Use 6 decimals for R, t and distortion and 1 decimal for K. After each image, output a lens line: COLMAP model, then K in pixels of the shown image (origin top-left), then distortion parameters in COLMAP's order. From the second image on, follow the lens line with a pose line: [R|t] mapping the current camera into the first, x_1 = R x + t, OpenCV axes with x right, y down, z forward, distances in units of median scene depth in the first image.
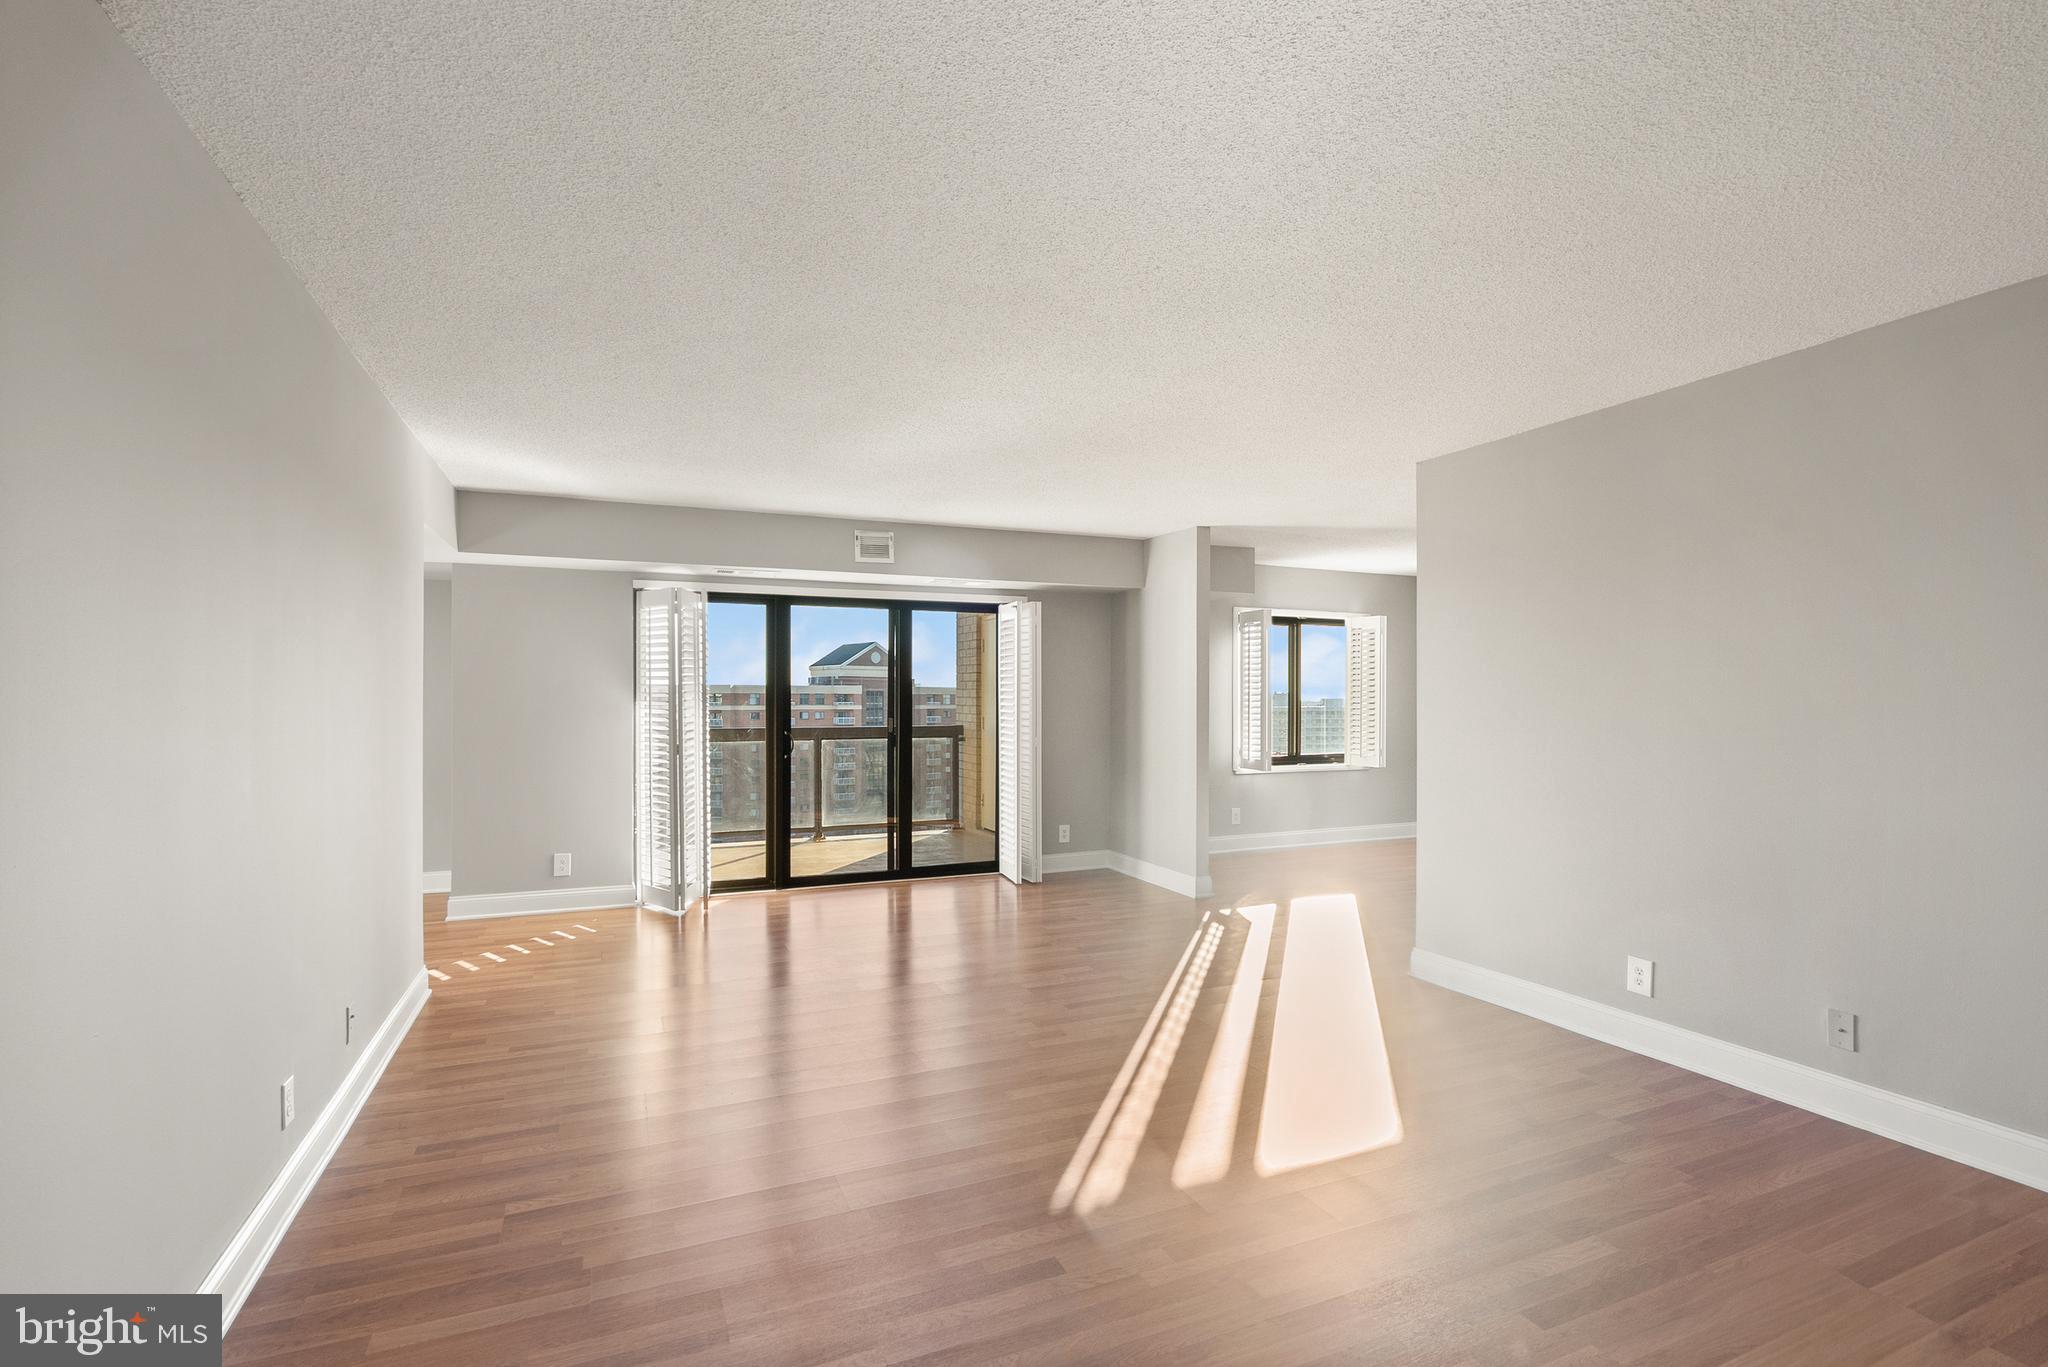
lens RADIAL K [[945.8, 0, 1003.2], [0, 945.8, 695.0], [0, 0, 1]] dist [-0.001687, 0.001558]
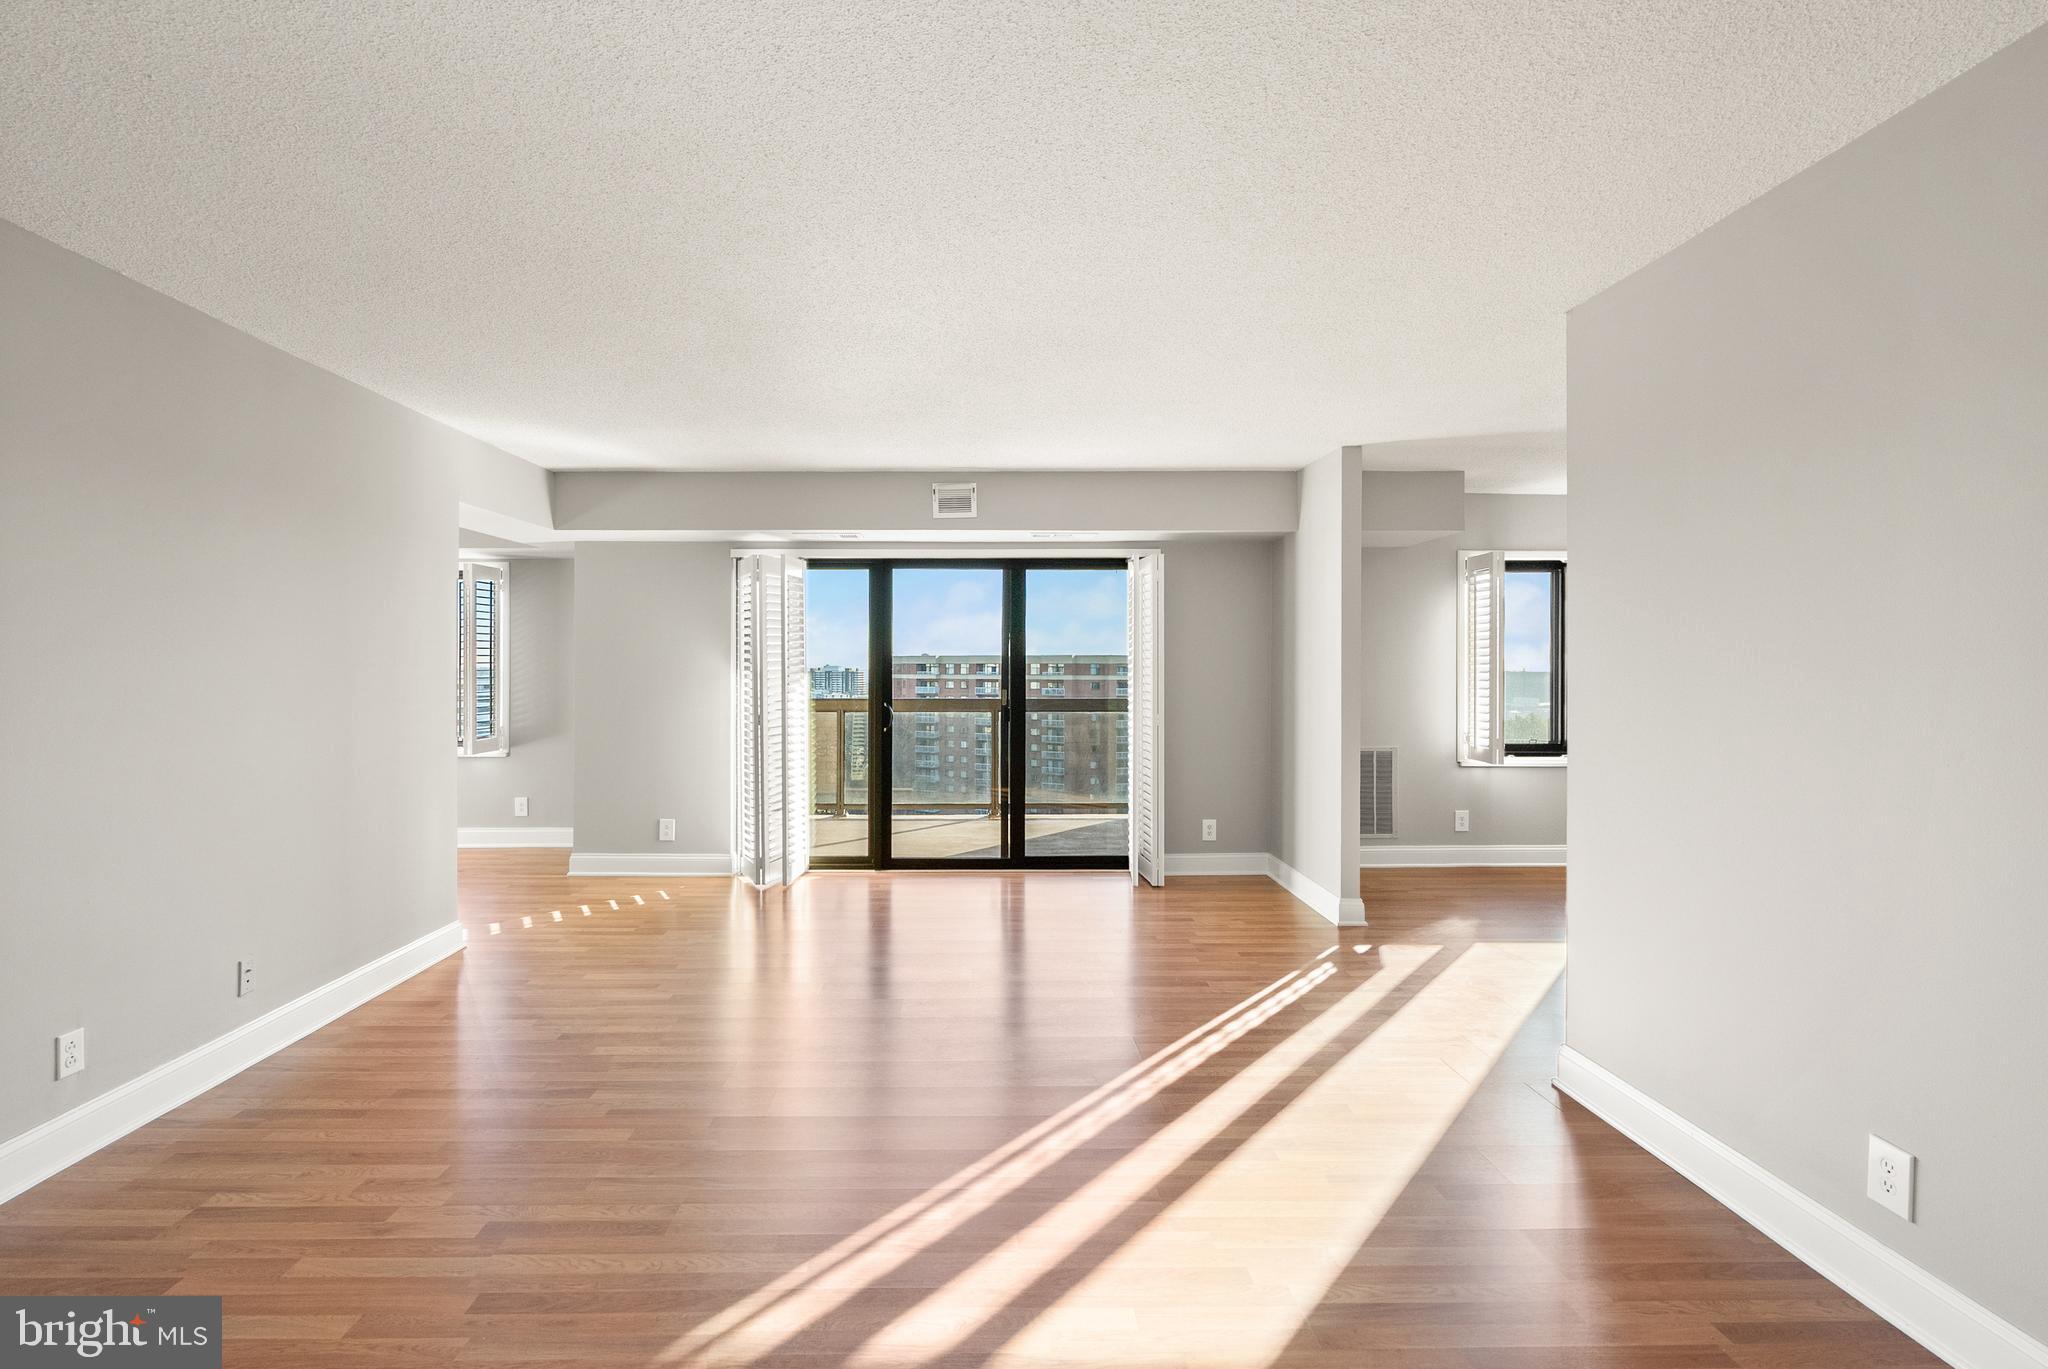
lens RADIAL K [[945.8, 0, 985.3], [0, 945.8, 658.0], [0, 0, 1]] dist [-0.001687, 0.001558]
pose [[0.923218, -0.003454, -0.384260, 0.233340], [0.000650, 0.999972, -0.007427, 0.000935], [0.384275, 0.006607, 0.923195, 0.169248]]
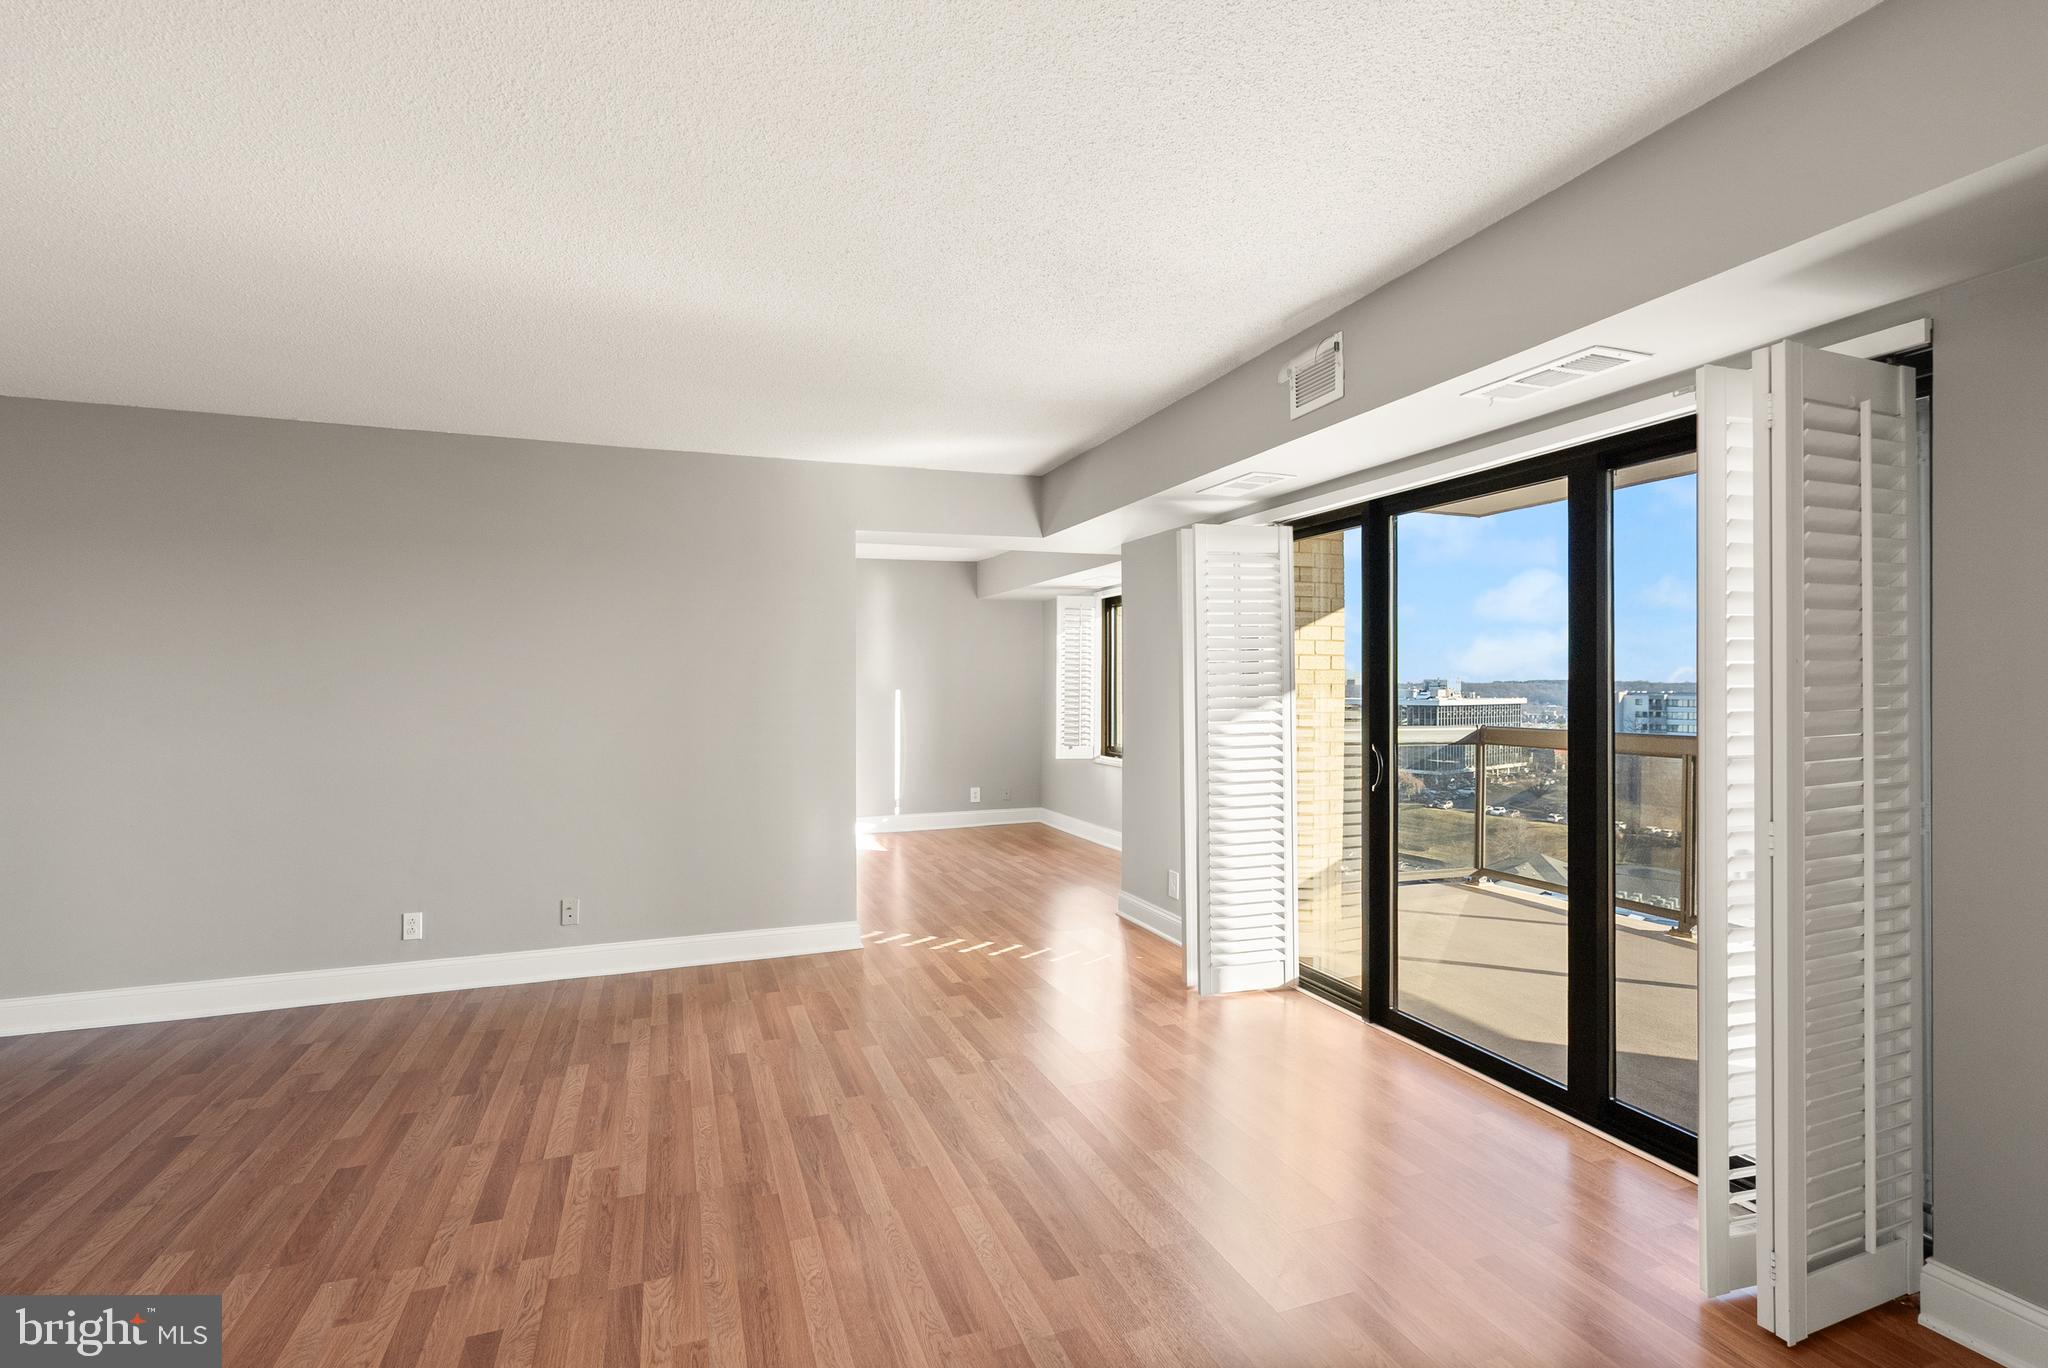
lens RADIAL K [[945.8, 0, 1043.5], [0, 945.8, 688.4], [0, 0, 1]] dist [-0.001687, 0.001558]
pose [[-0.034728, -0.002470, -0.999394, 0.349100], [0.001292, 0.999996, -0.002516, 0.005905], [0.999396, -0.001379, -0.034724, 0.853166]]
